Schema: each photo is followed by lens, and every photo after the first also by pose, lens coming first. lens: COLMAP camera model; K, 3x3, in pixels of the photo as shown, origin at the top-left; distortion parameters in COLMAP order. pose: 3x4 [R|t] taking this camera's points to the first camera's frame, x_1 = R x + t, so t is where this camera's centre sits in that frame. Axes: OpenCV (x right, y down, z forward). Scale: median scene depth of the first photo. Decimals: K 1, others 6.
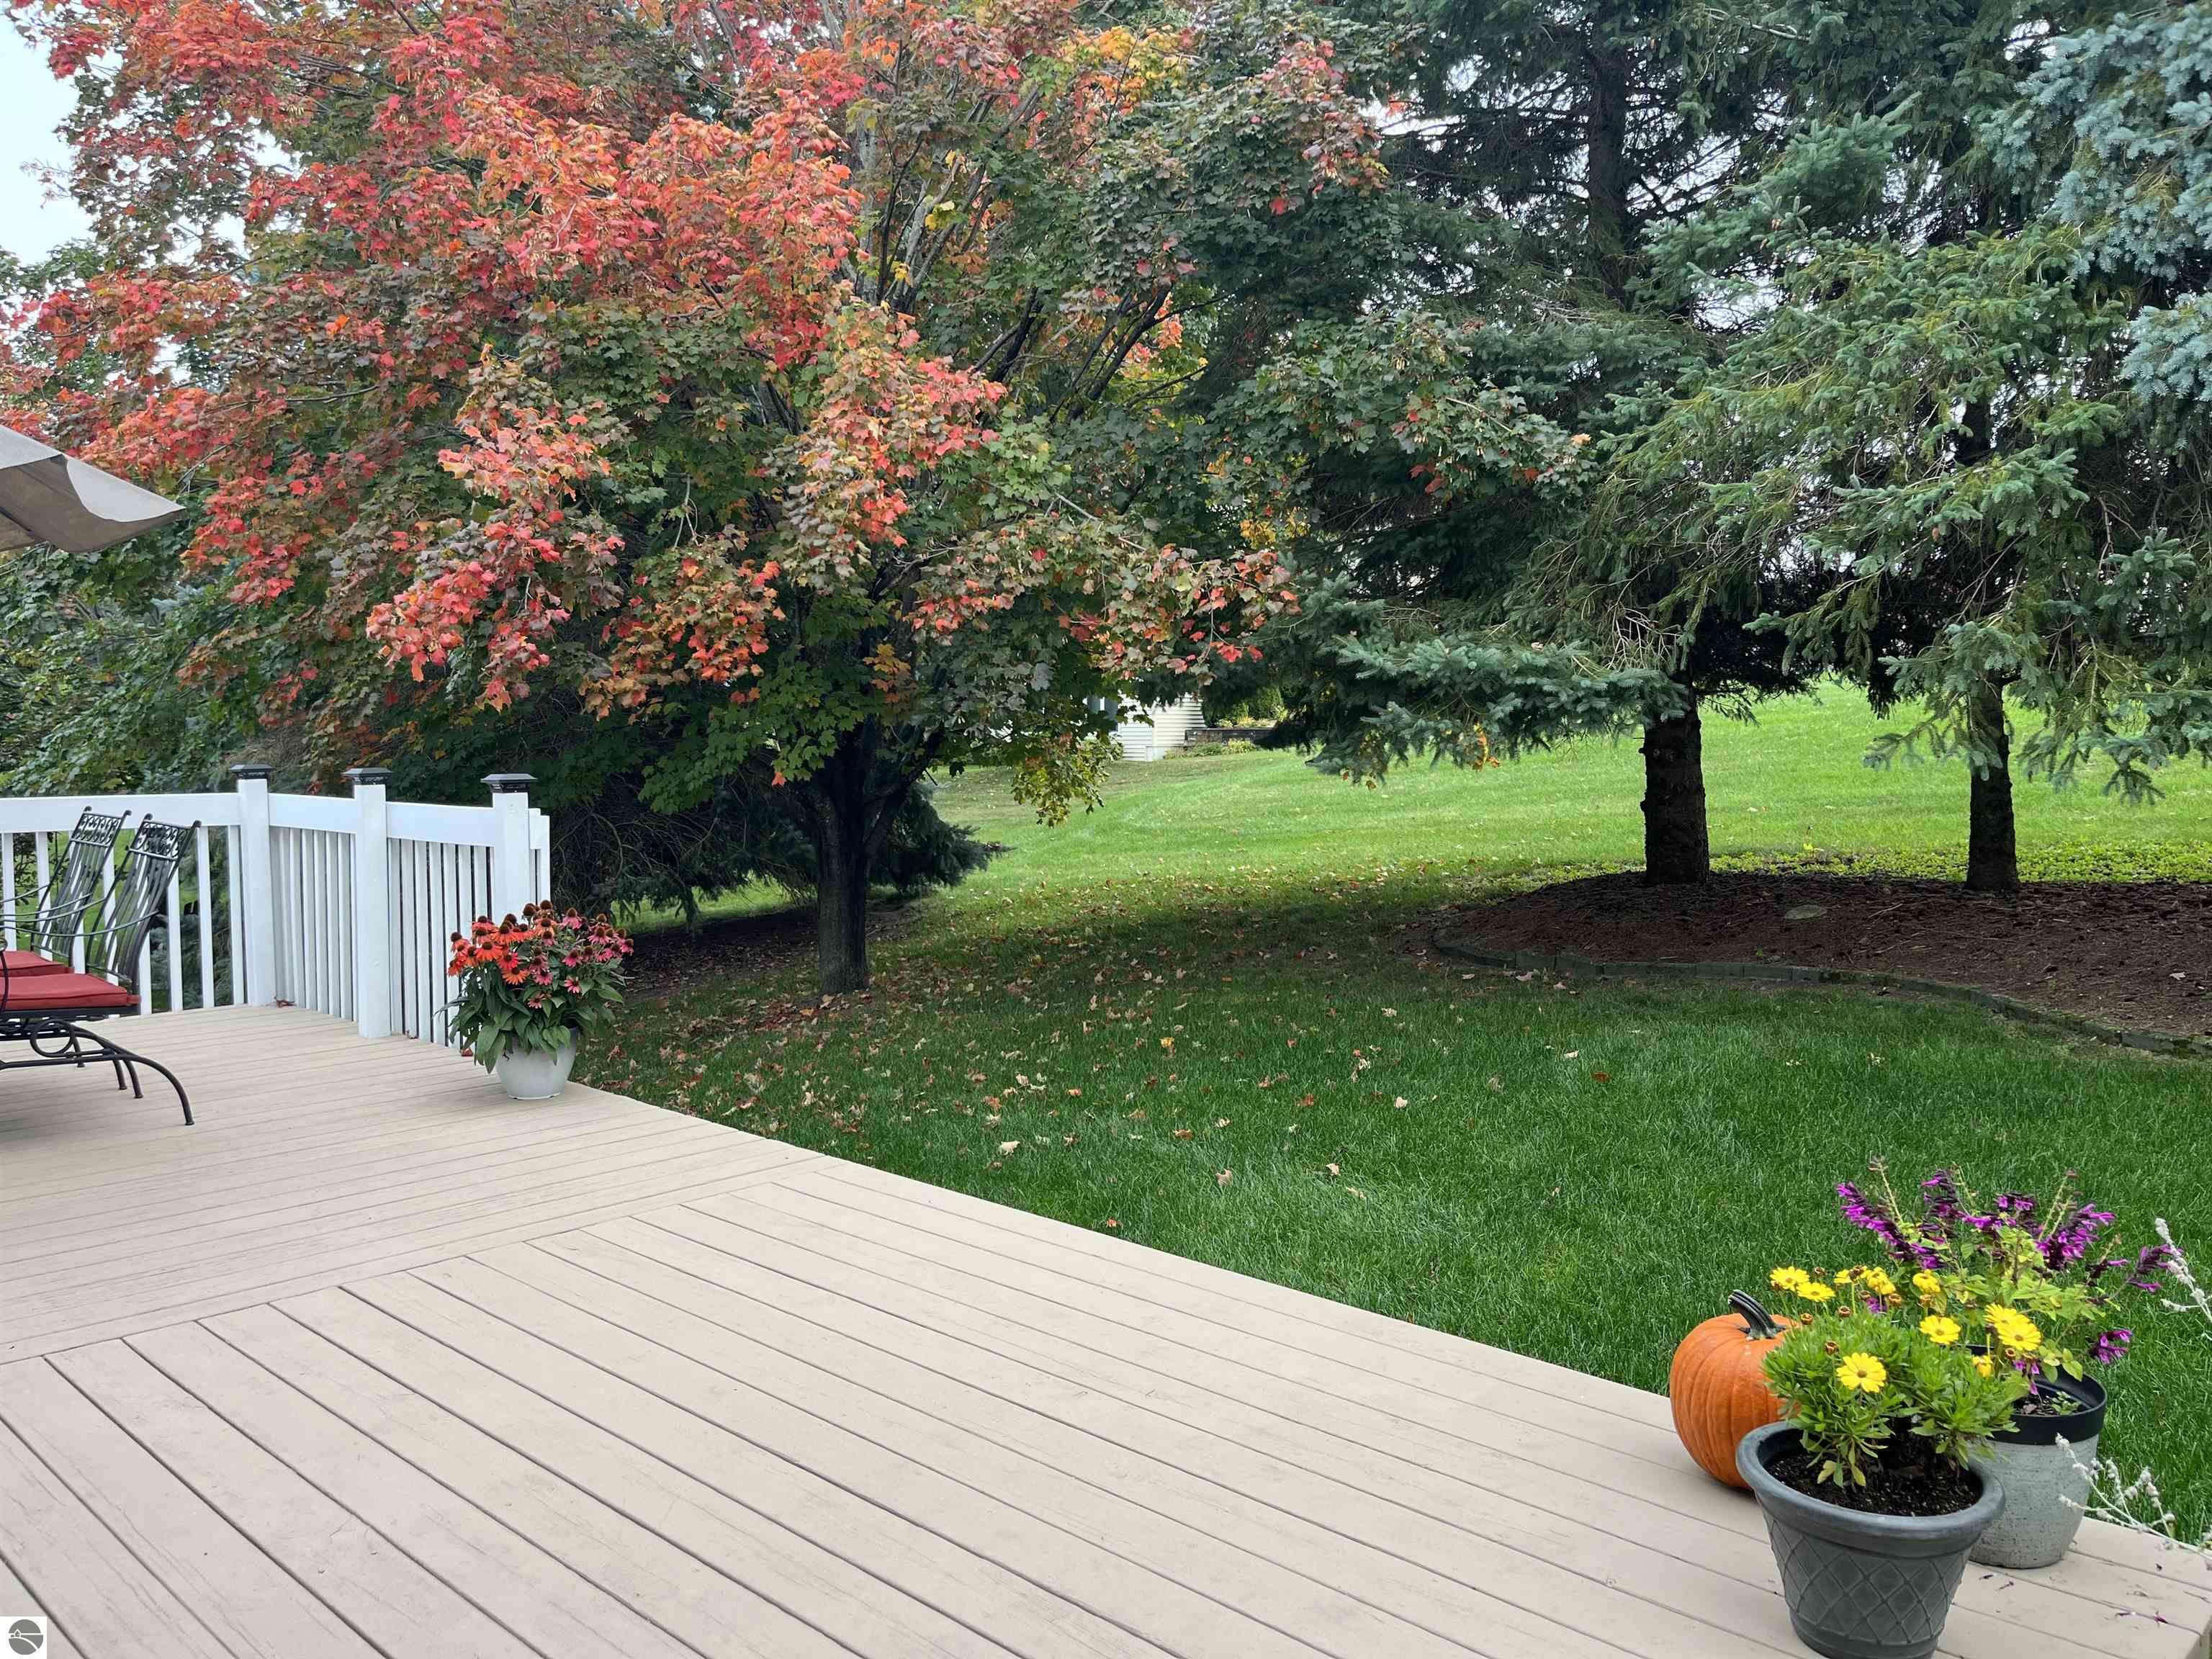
lens RADIAL K [[1690.8, 0, 1110.4], [0, 1690.8, 821.9], [0, 0, 1]] dist [0.060703, -0.073662]
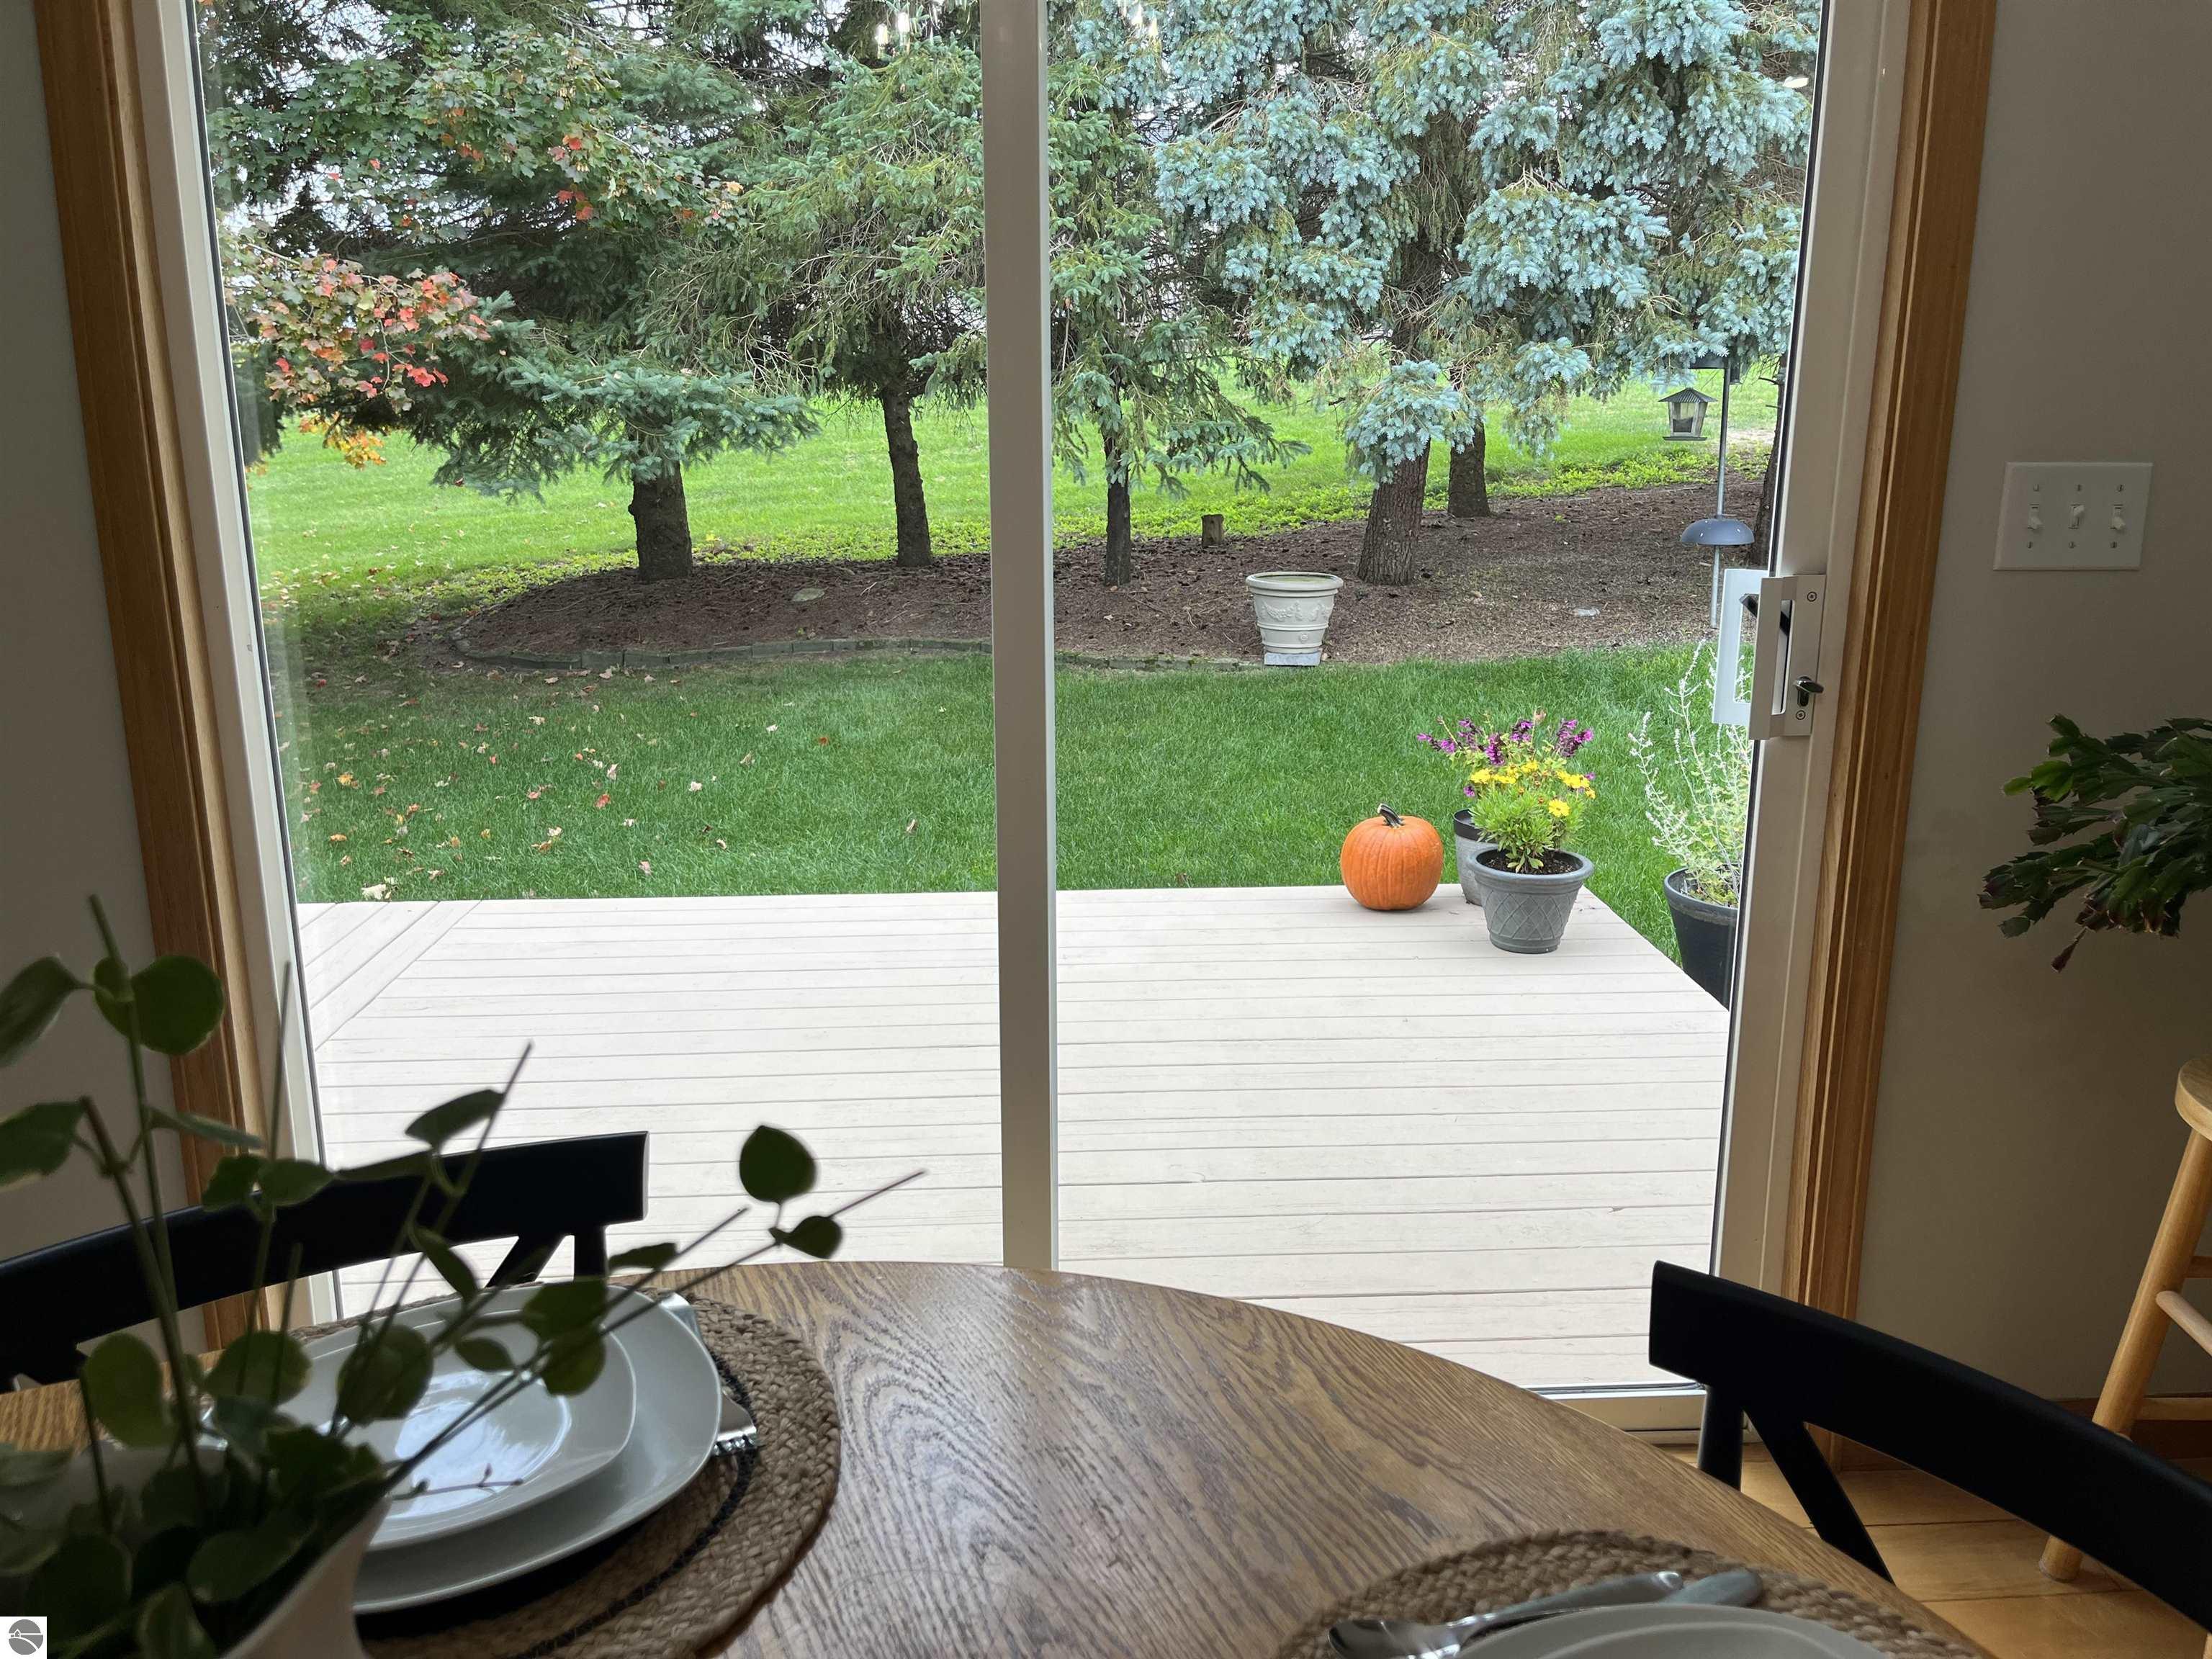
lens RADIAL K [[1690.8, 0, 1108.1], [0, 1690.8, 812.2], [0, 0, 1]] dist [0.060703, -0.073662]
pose [[0.698939, -0.171561, 0.694299, -0.391258], [0.046492, 0.979647, 0.195268, -0.026713], [-0.713669, -0.104202, 0.692689, -0.003618]]
